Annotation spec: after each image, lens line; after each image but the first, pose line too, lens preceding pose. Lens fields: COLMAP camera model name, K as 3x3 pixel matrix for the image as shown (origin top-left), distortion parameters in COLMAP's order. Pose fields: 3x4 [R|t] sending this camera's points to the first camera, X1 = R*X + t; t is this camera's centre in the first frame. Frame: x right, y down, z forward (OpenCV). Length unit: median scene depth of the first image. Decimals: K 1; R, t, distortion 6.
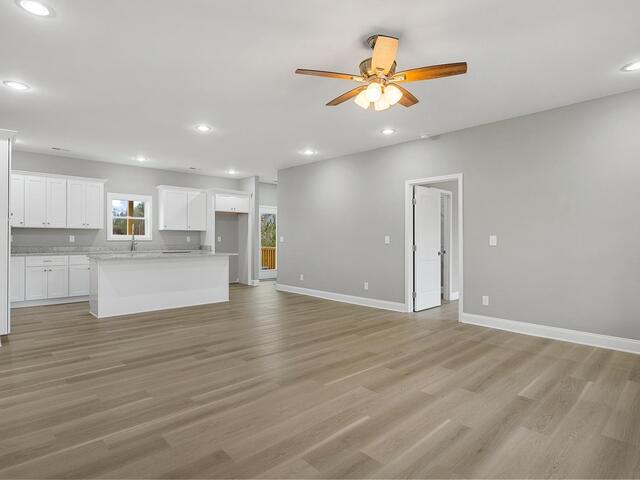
lens RADIAL K [[353.0, 0, 315.9], [0, 353.0, 236.1], [0, 0, 1]] dist [0.002876, -0.000797]
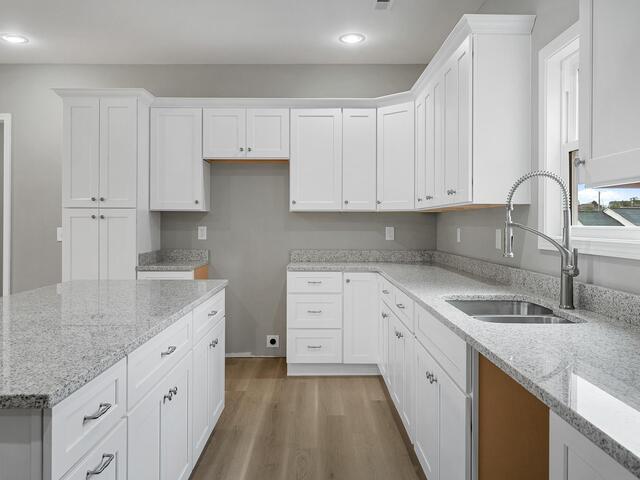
lens RADIAL K [[521.6, 0, 322.8], [0, 521.6, 222.0], [0, 0, 1]] dist [-0.003043, 0.005551]
pose [[-0.677556, -0.004030, -0.735460, -0.222463], [0.006674, 0.999910, -0.011628, -0.002571], [0.735441, -0.012787, -0.677468, 1.116641]]
